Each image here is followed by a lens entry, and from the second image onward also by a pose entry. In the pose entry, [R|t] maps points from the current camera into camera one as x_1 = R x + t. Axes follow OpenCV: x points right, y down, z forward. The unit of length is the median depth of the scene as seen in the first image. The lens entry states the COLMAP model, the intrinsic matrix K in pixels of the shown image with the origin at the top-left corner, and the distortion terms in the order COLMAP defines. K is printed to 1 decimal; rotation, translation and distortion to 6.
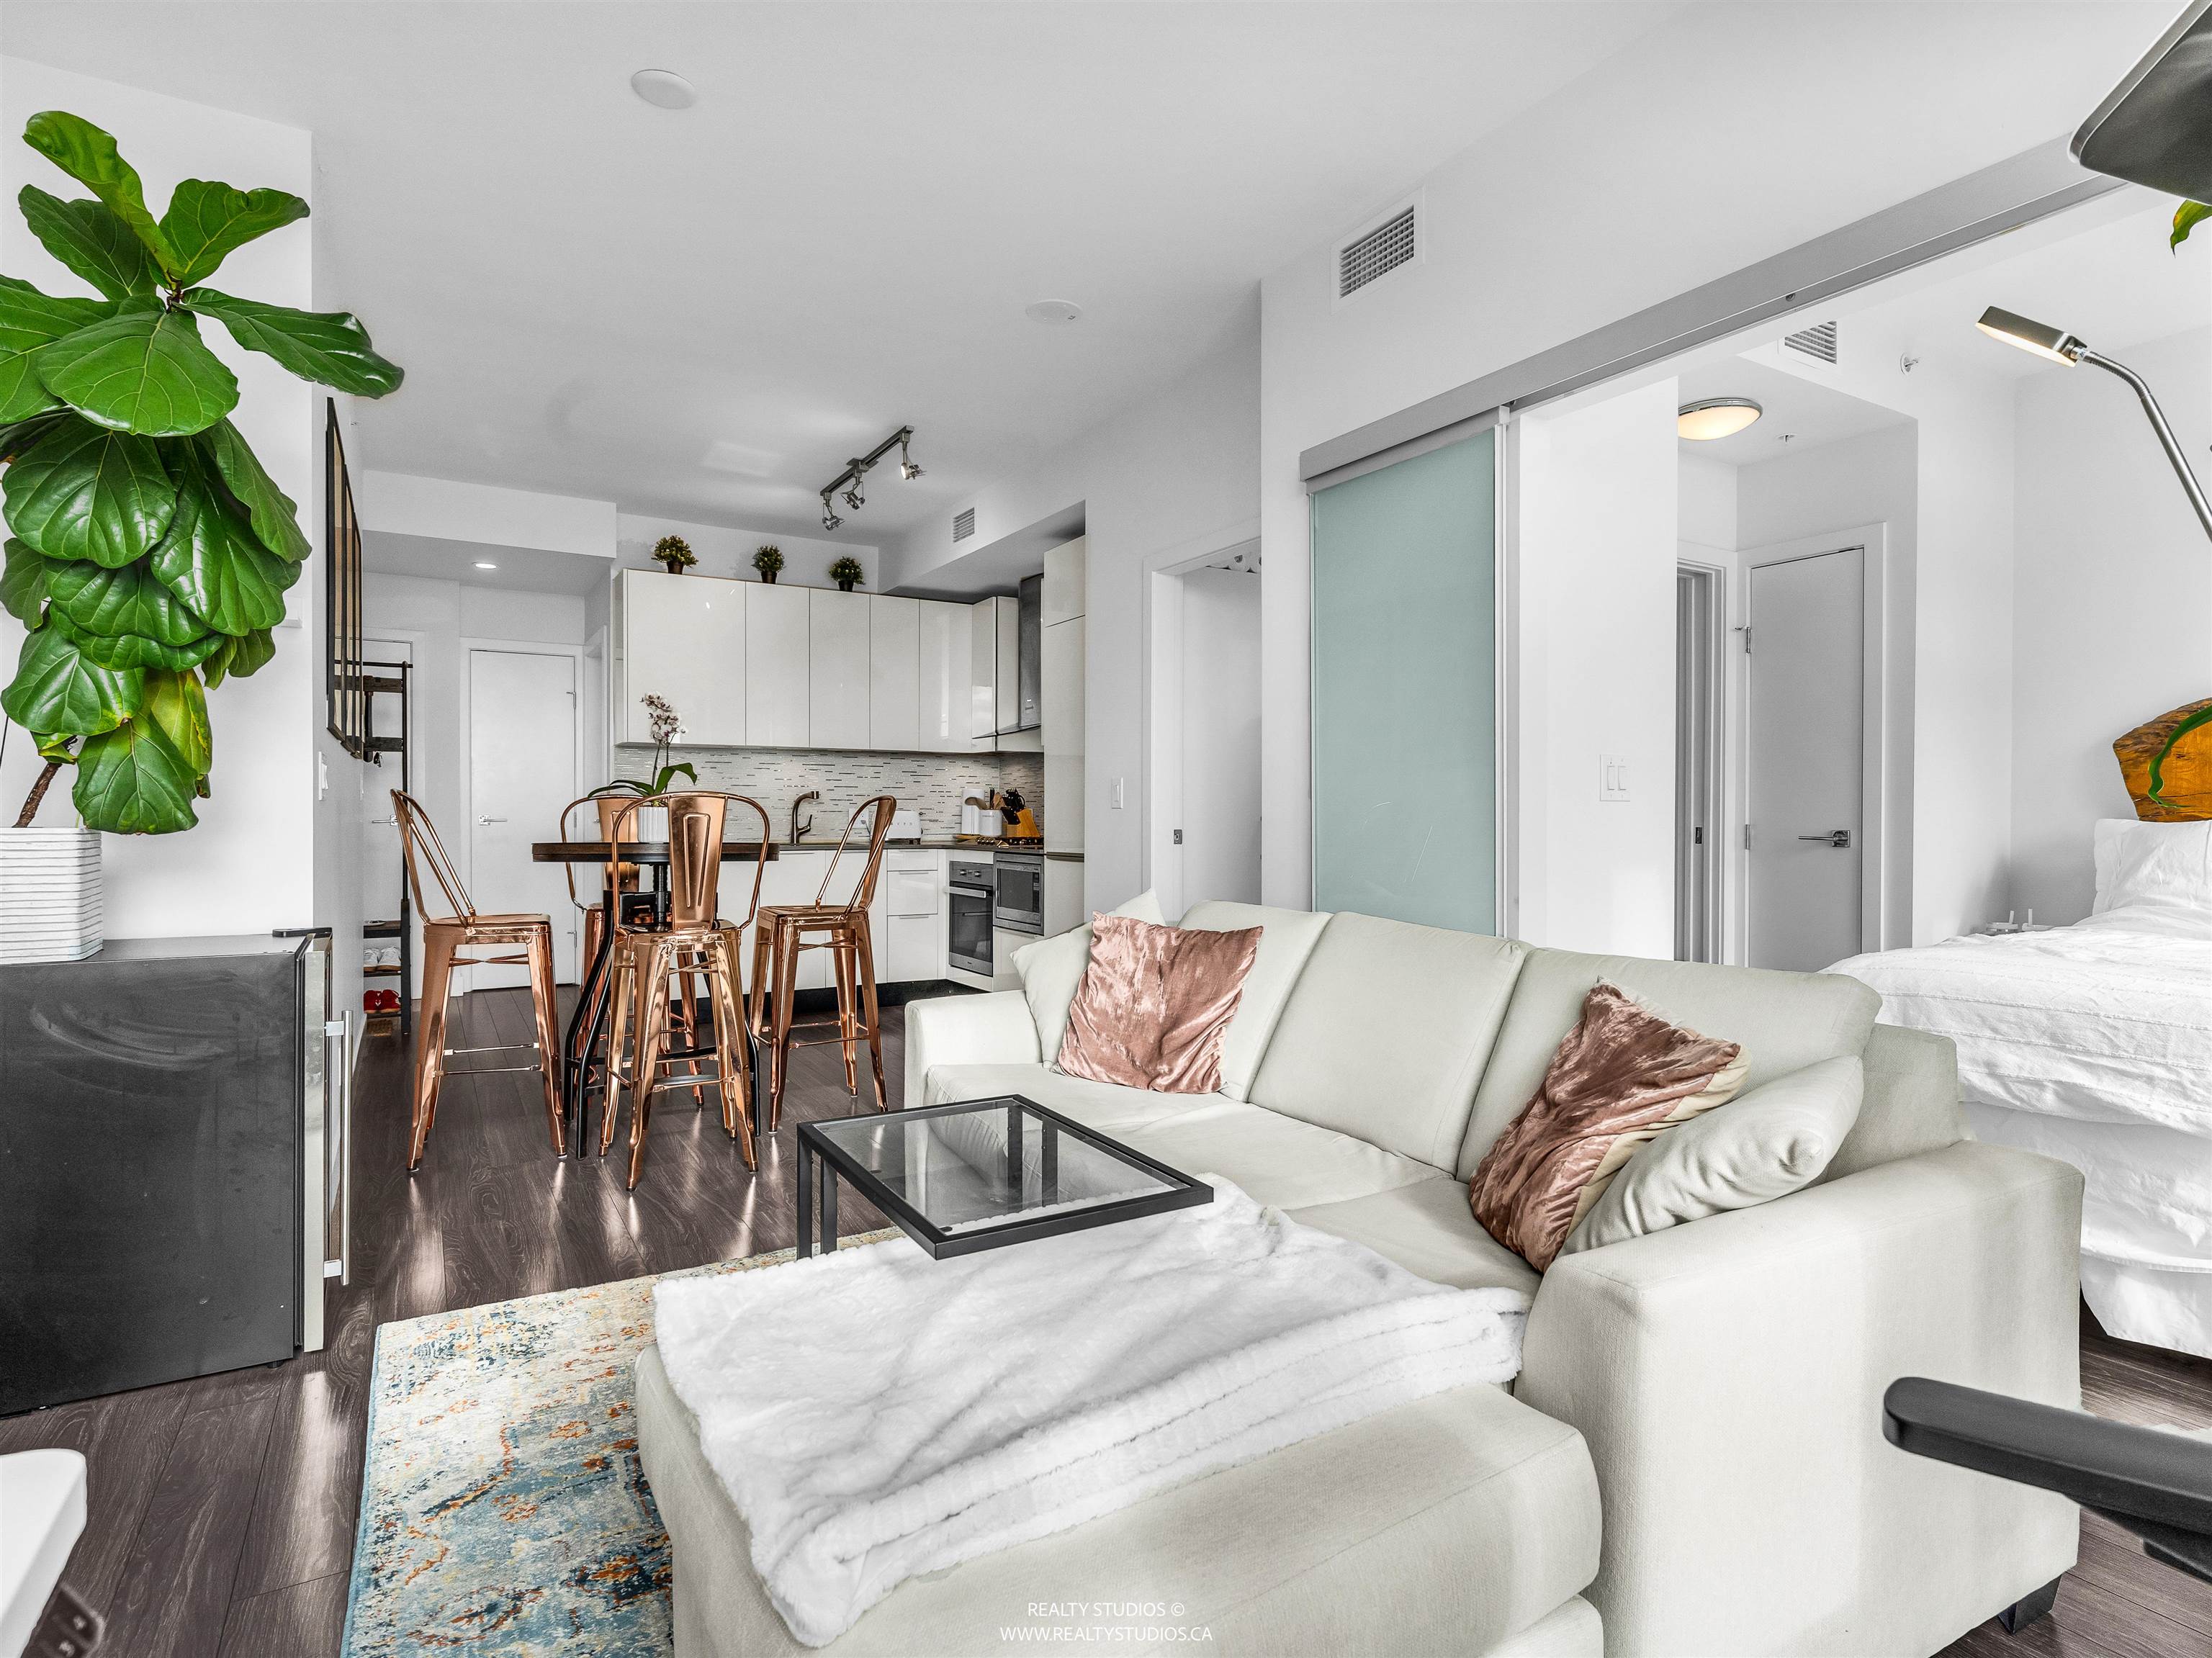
lens RADIAL K [[1180.6, 0, 1165.6], [0, 1180.6, 818.8], [0, 0, 1]] dist [-0.000799, 0.000871]
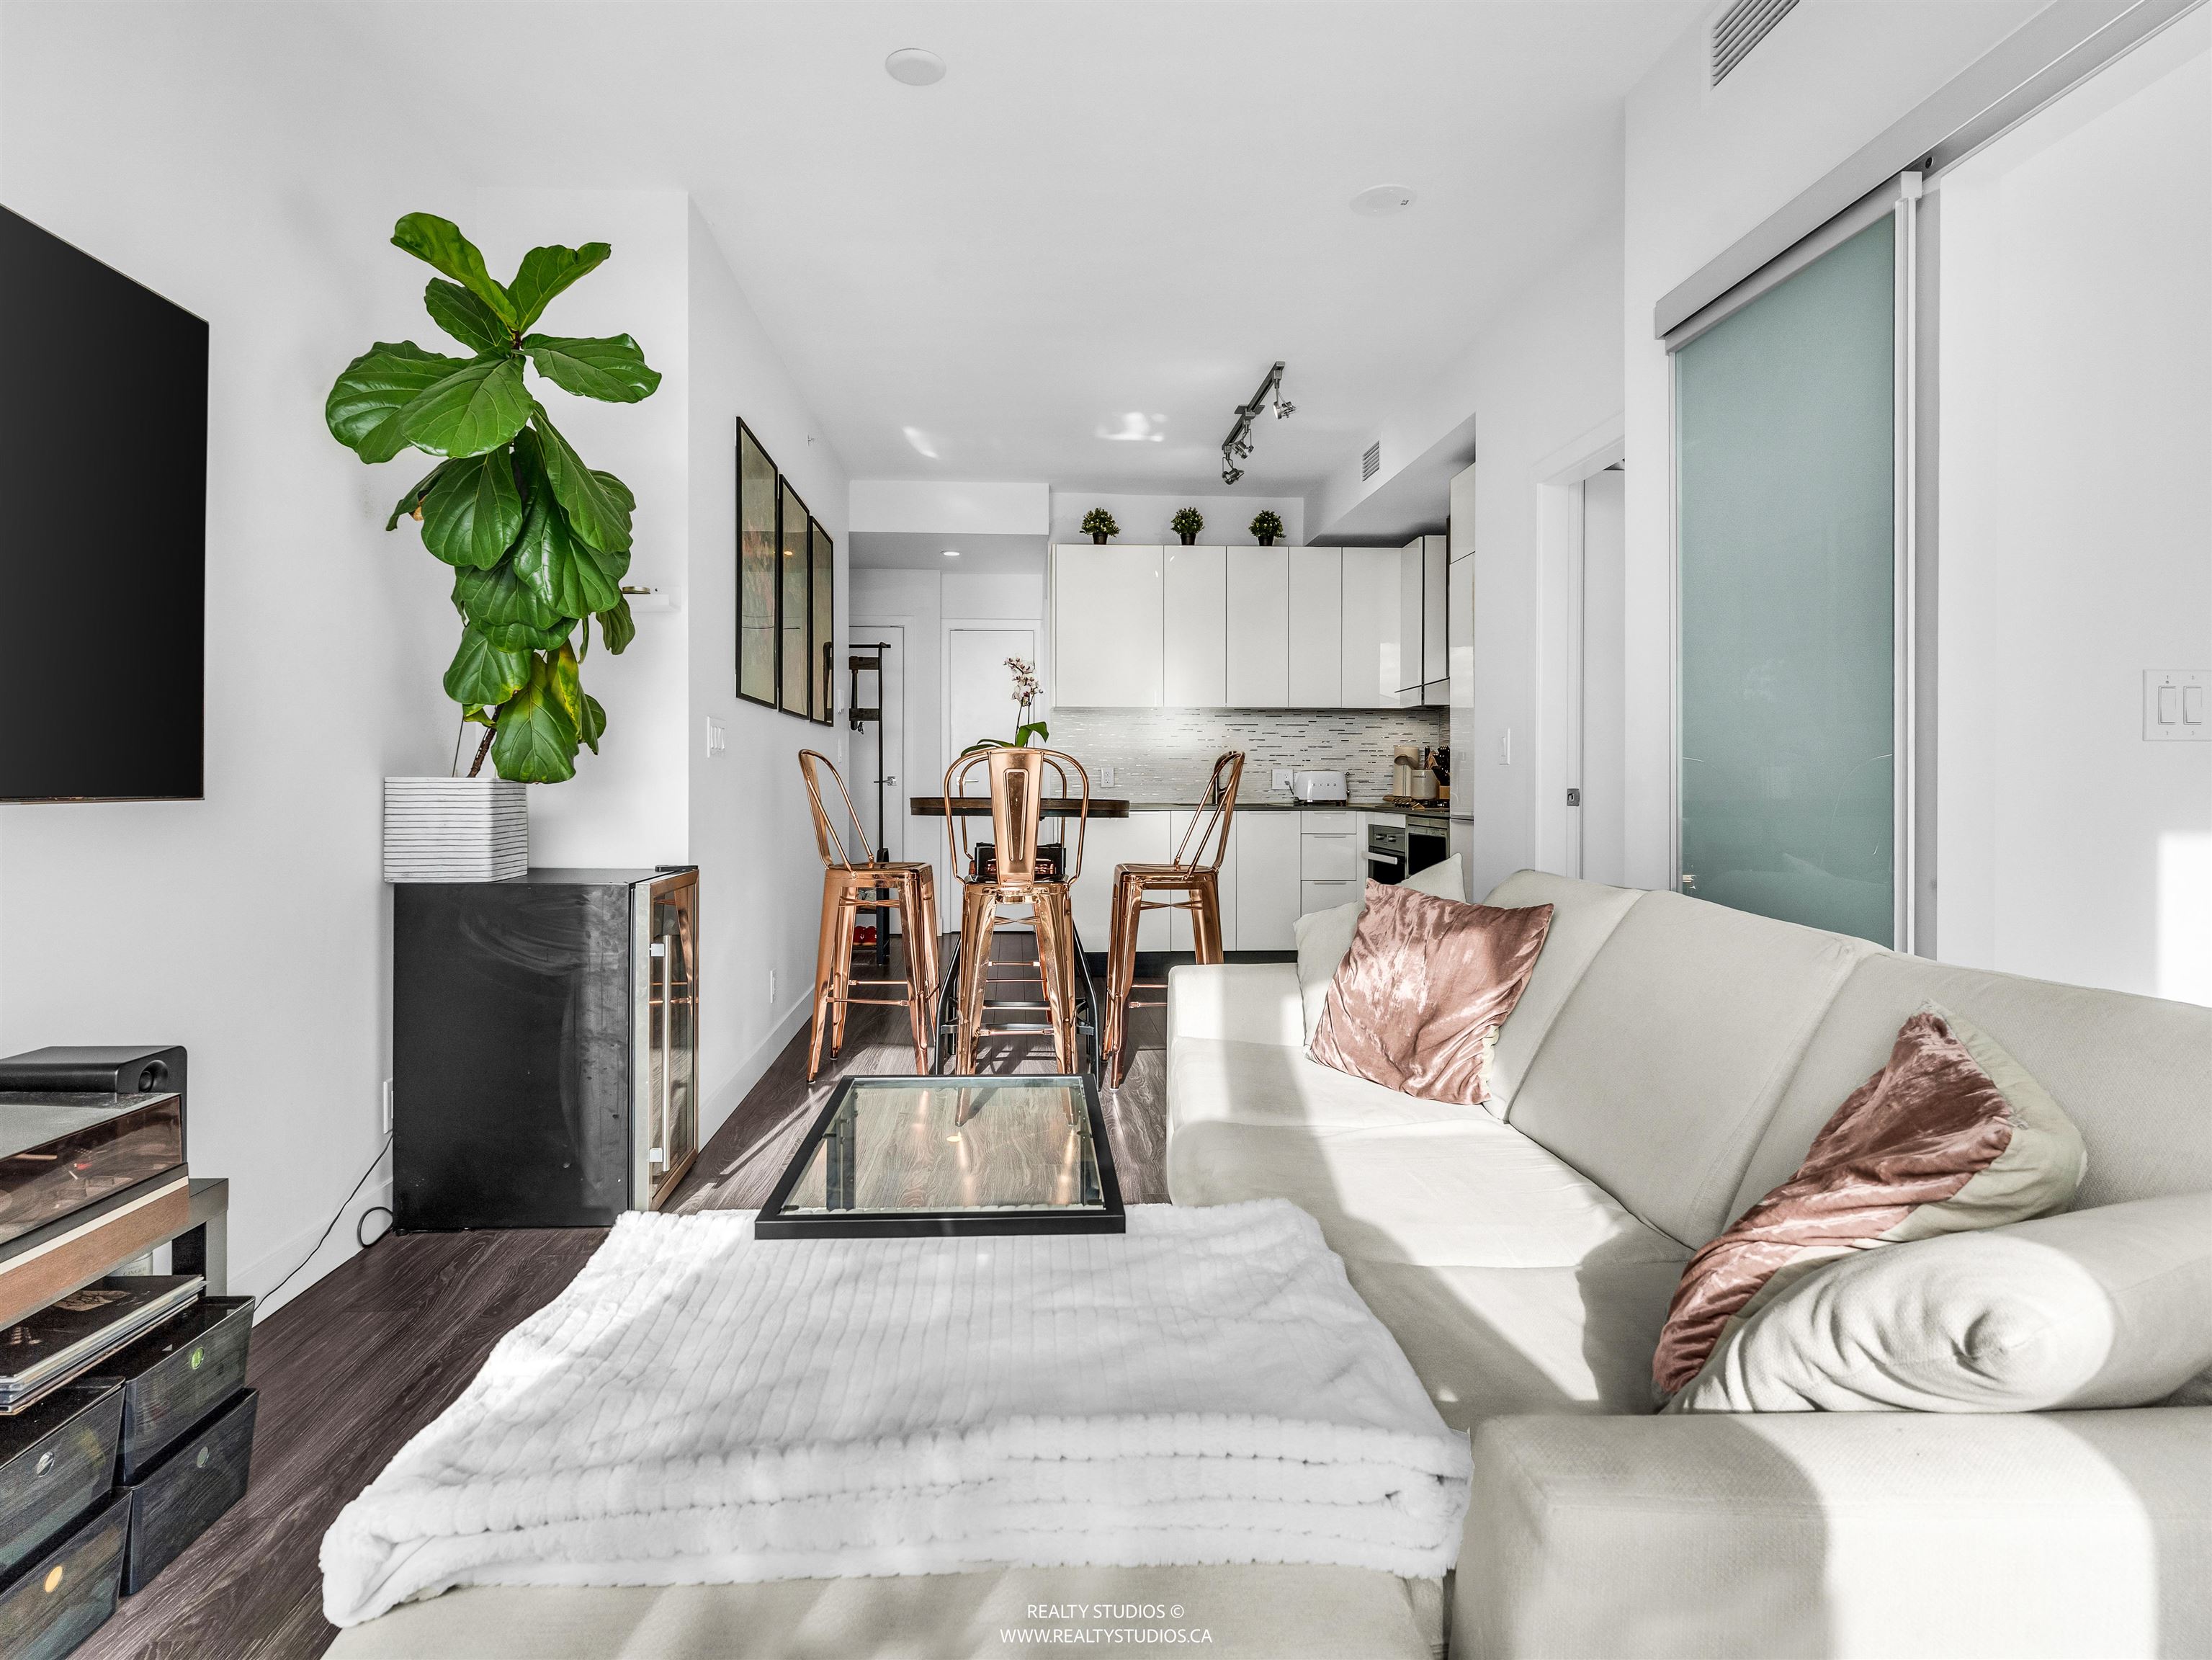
lens RADIAL K [[1202.4, 0, 1101.6], [0, 1202.4, 787.0], [0, 0, 1]] dist [0.001815, 0.000068]
pose [[0.869901, 0.001114, -0.493225, 0.217814], [-0.000745, 0.999999, 0.000945, 0.011791], [0.493226, -0.000454, 0.869901, 0.146457]]
